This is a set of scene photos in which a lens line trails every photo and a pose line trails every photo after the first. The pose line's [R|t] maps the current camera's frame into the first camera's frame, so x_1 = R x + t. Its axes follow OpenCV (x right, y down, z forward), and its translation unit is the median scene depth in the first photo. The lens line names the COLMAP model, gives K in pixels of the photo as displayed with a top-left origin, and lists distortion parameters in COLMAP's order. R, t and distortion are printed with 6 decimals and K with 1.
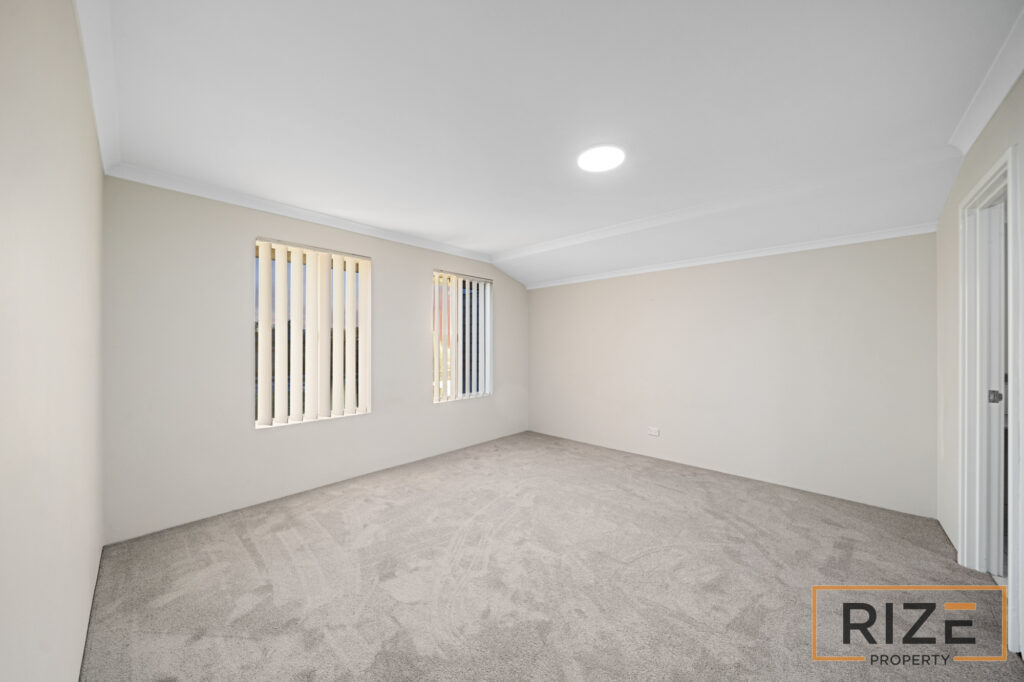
lens RADIAL K [[352.4, 0, 508.0], [0, 352.4, 343.8], [0, 0, 1]] dist [0.000493, 0.000022]
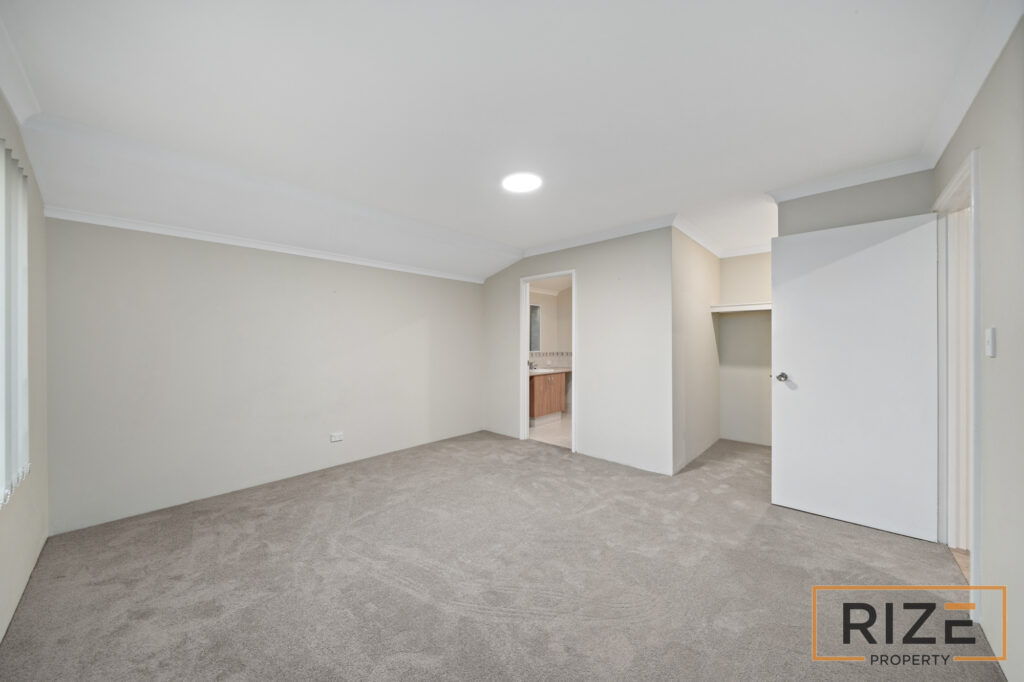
lens RADIAL K [[352.4, 0, 504.9], [0, 352.4, 343.0], [0, 0, 1]] dist [0.000493, 0.000022]
pose [[0.015345, -0.001067, 0.999882, -0.517961], [0.001400, 0.999998, 0.001046, 0.010019], [-0.999881, 0.001384, 0.015346, 0.602435]]
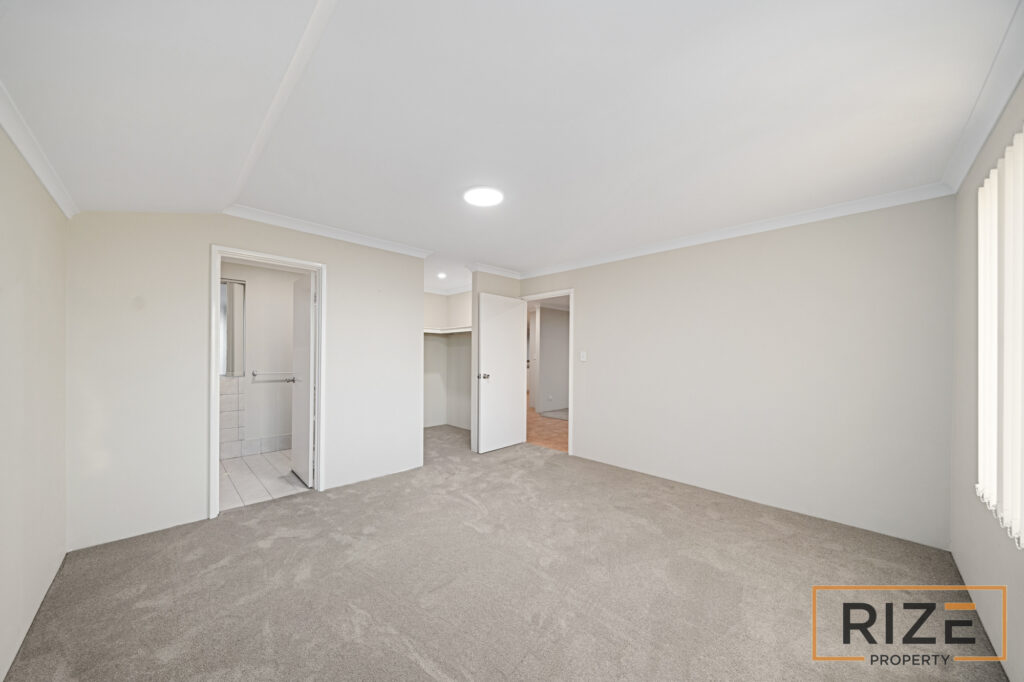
lens RADIAL K [[352.4, 0, 508.4], [0, 352.4, 350.0], [0, 0, 1]] dist [0.000493, 0.000022]
pose [[-0.998504, -0.010787, 0.053613, 0.065460], [-0.011342, 0.999885, -0.010063, 0.001461], [-0.053498, -0.010656, -0.998511, 1.261783]]
